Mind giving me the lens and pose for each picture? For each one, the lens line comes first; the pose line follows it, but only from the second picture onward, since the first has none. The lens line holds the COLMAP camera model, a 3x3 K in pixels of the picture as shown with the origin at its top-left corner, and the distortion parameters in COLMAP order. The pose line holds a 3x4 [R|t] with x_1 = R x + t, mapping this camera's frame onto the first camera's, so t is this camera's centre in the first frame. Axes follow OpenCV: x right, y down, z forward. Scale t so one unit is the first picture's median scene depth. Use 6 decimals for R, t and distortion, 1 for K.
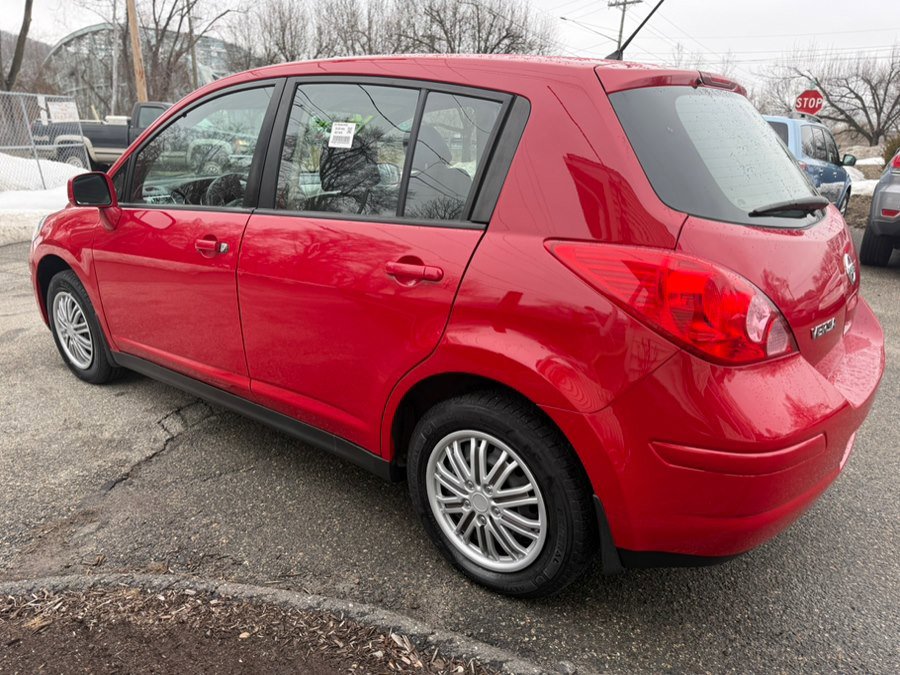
lens RADIAL K [[617.5, 0, 452.3], [0, 617.5, 341.5], [0, 0, 1]] dist [0.130092, -0.143643]
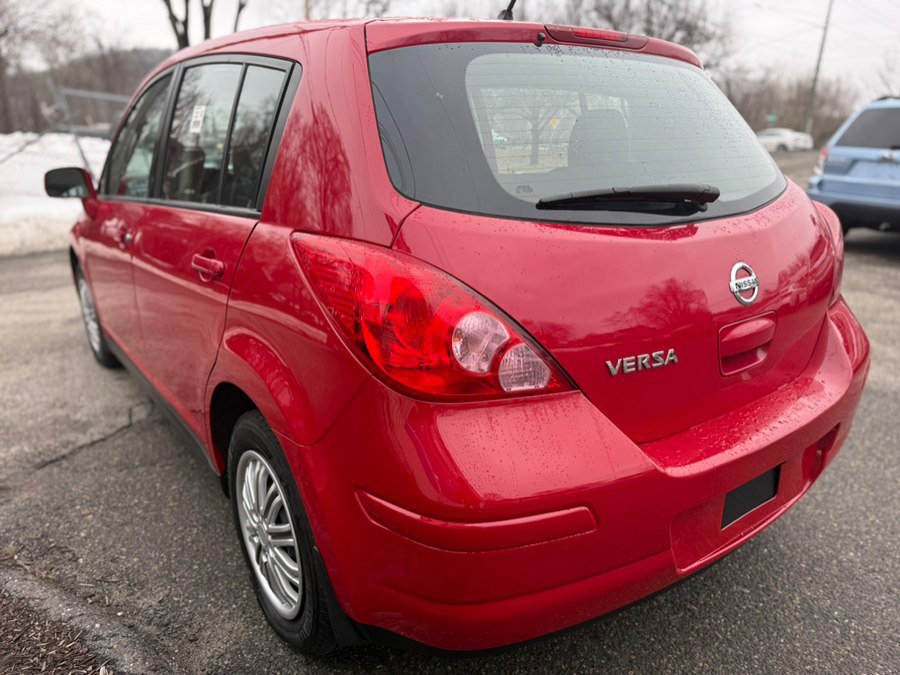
lens RADIAL K [[617.5, 0, 452.3], [0, 617.5, 341.5], [0, 0, 1]] dist [0.130092, -0.143643]
pose [[0.963966, 0.061352, -0.258854, 0.497944], [-0.062758, 0.998025, 0.002838, -0.028905], [0.258517, 0.013509, 0.965912, 0.215926]]
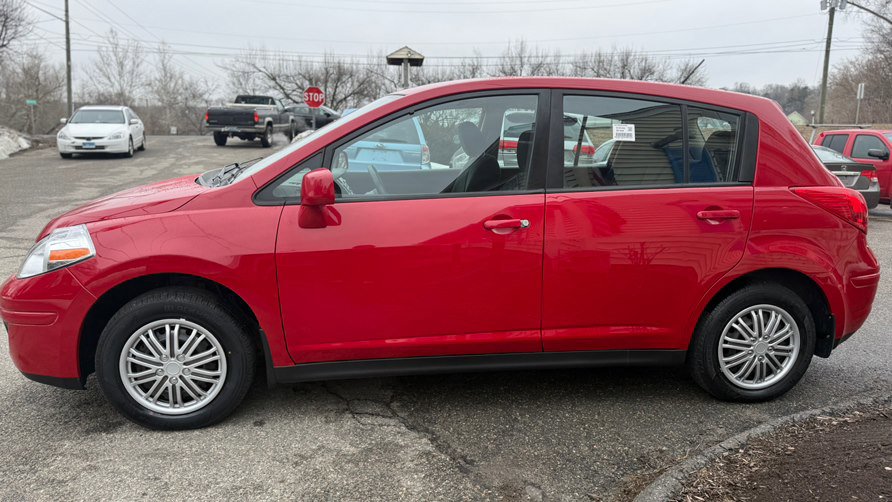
lens RADIAL K [[615.8, 0, 446.0], [0, 615.8, 251.0], [0, 0, 1]] dist [0.009826, -0.000270]
pose [[0.693912, -0.136451, 0.707013, -1.605156], [0.209252, 0.977720, -0.016678, -0.137294], [-0.688985, 0.159517, 0.707004, 0.358755]]
